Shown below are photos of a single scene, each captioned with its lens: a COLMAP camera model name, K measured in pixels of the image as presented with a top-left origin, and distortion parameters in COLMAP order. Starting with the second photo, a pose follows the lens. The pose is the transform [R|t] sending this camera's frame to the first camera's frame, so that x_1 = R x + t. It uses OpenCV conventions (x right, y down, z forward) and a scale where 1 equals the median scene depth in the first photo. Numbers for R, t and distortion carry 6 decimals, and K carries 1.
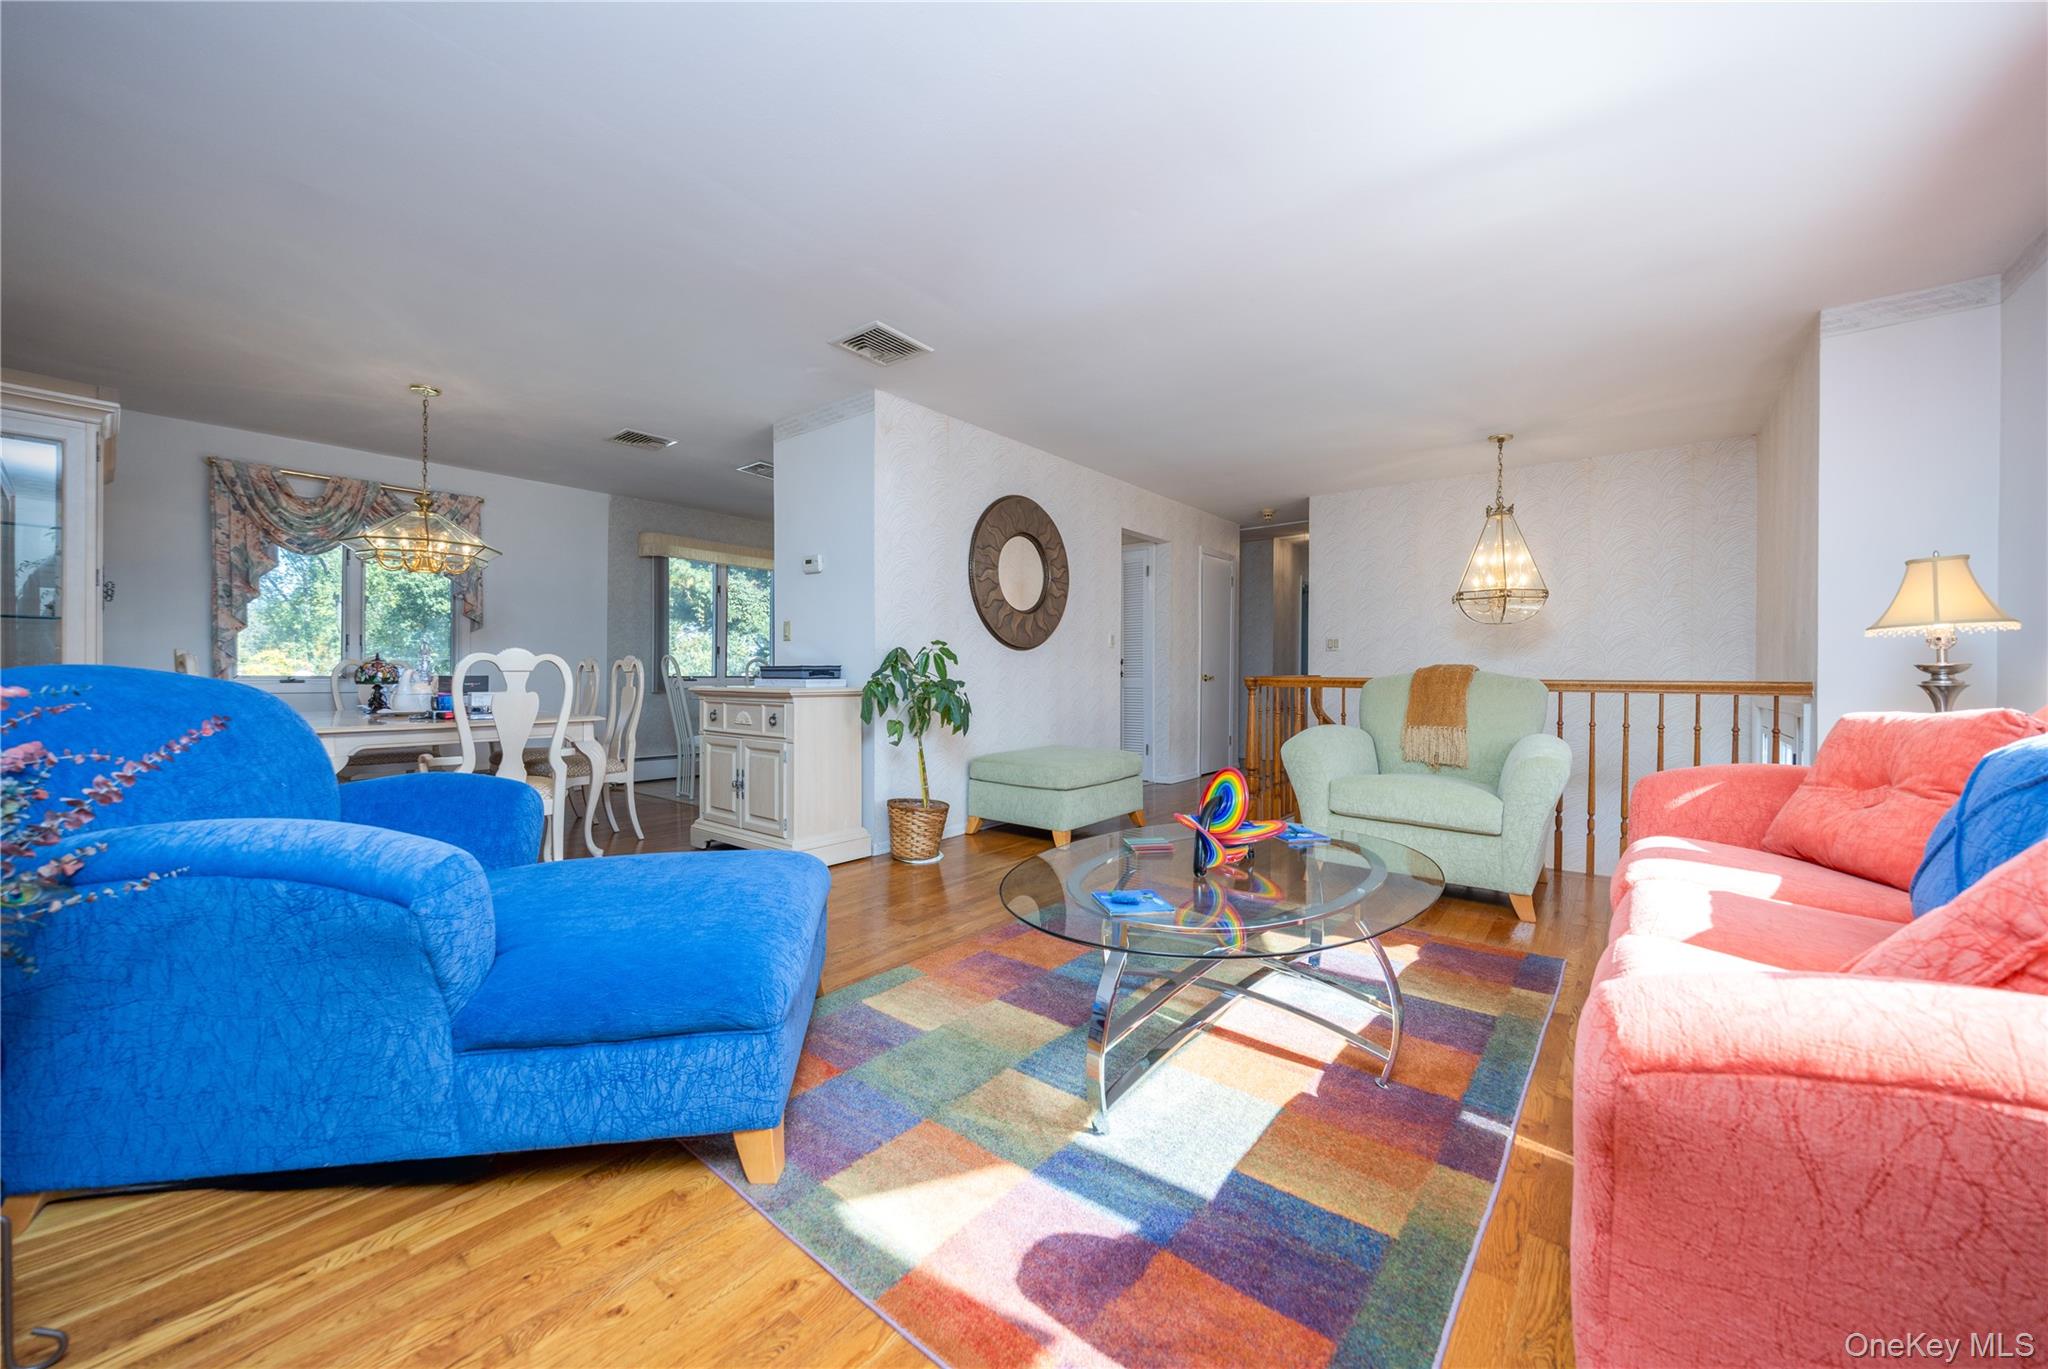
lens RADIAL K [[762.7, 0, 1028.2], [0, 762.7, 681.8], [0, 0, 1]] dist [0.000218, 0.000004]
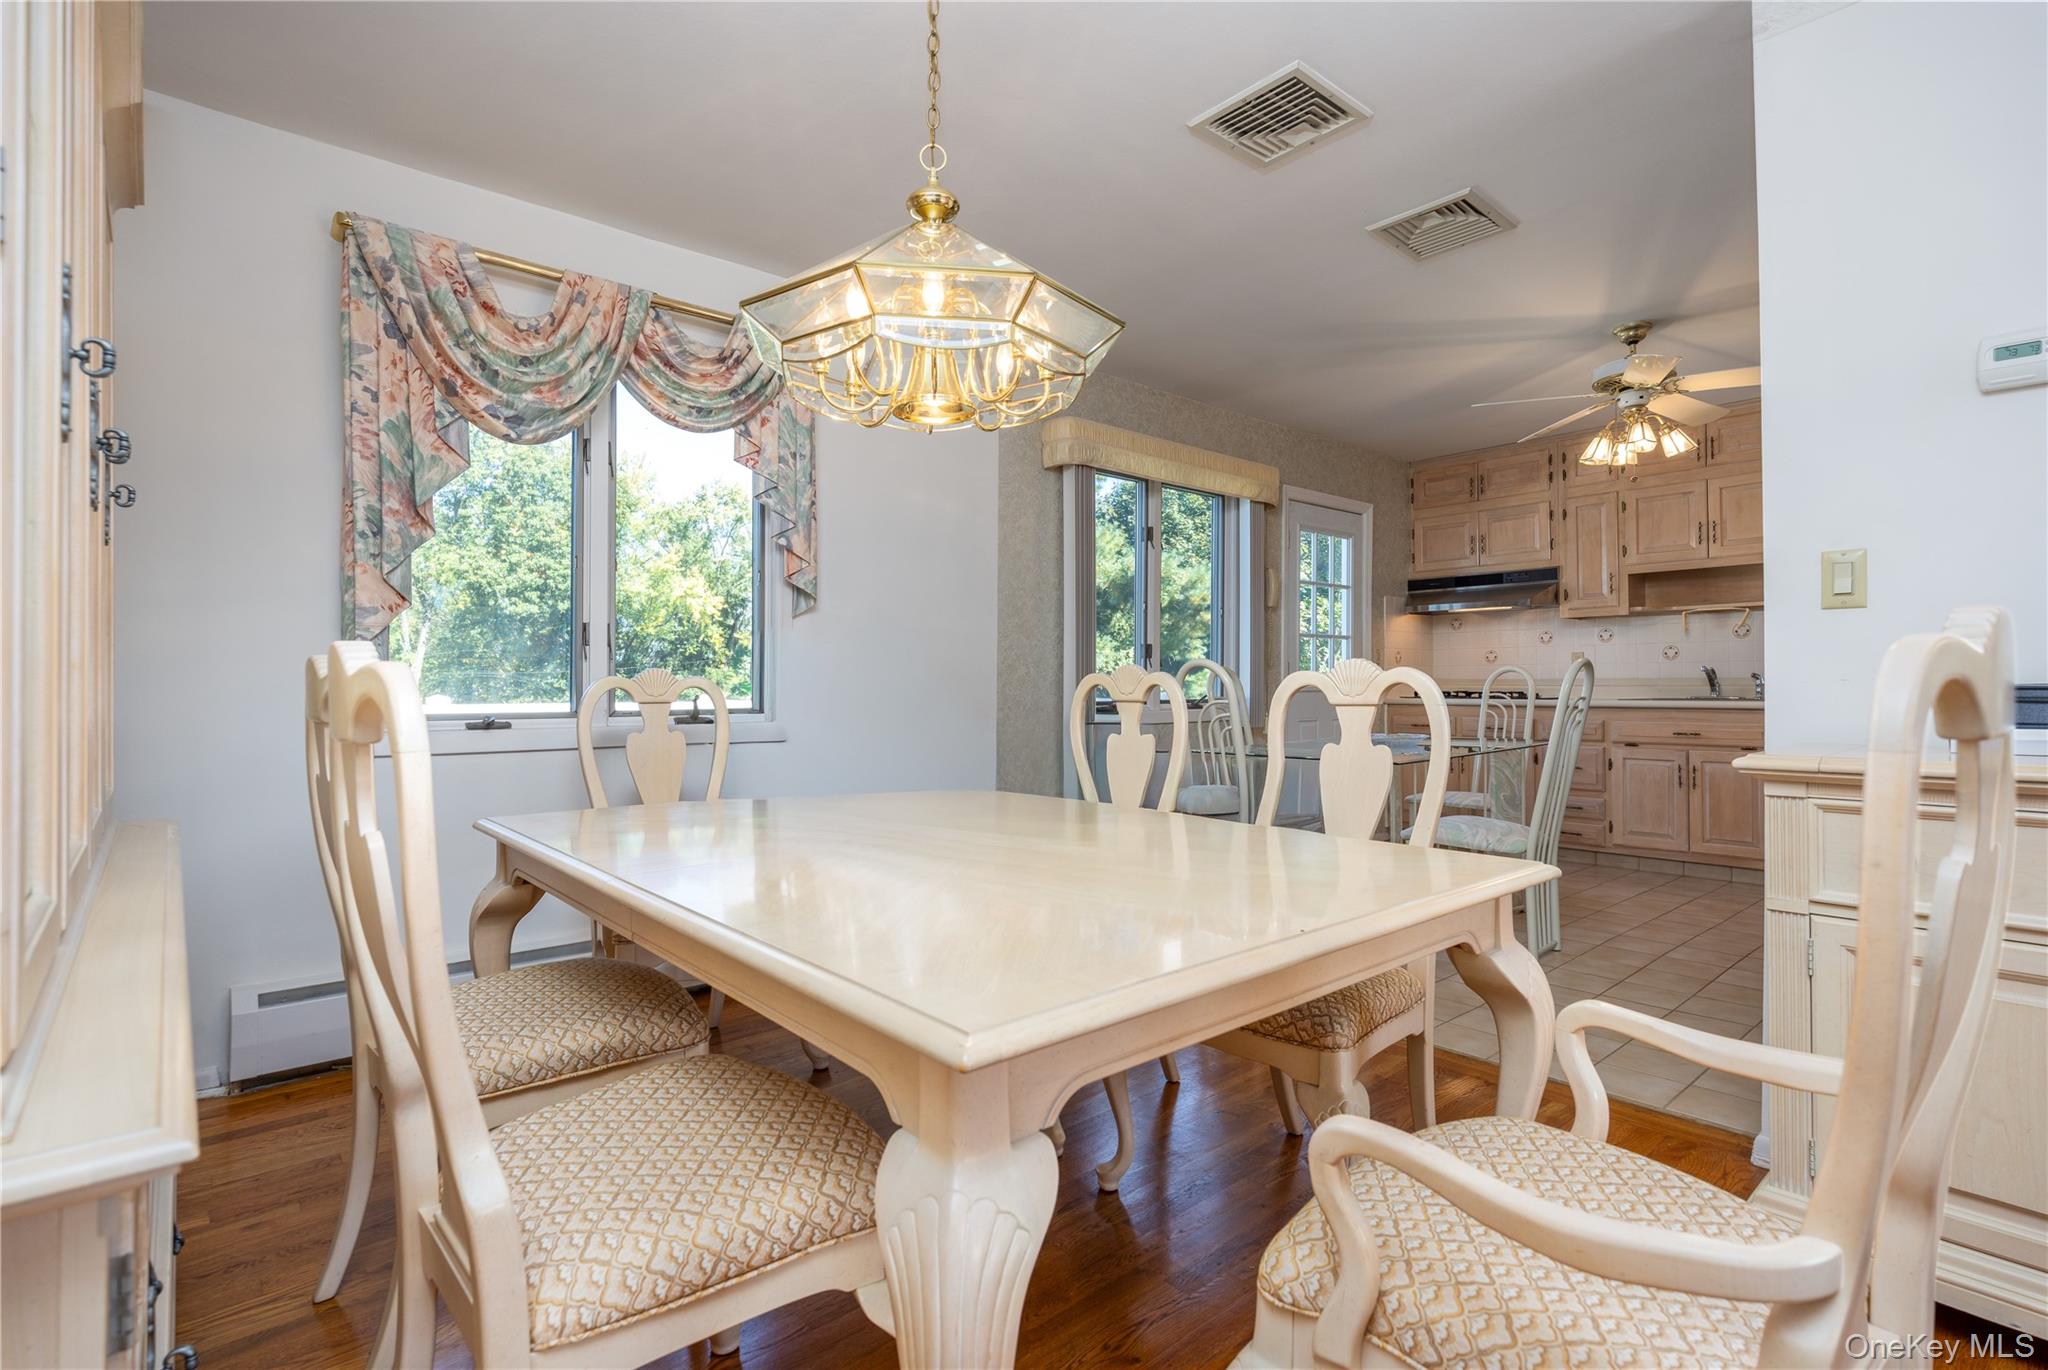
lens RADIAL K [[964.2, 0, 1028.0], [0, 964.2, 681.4], [0, 0, 1]] dist [0.000078, 0.000151]
pose [[0.988559, -0.008923, -0.150569, -0.584405], [0.006960, 0.999884, -0.013562, -0.017745], [0.150673, 0.012359, 0.988506, 0.501495]]
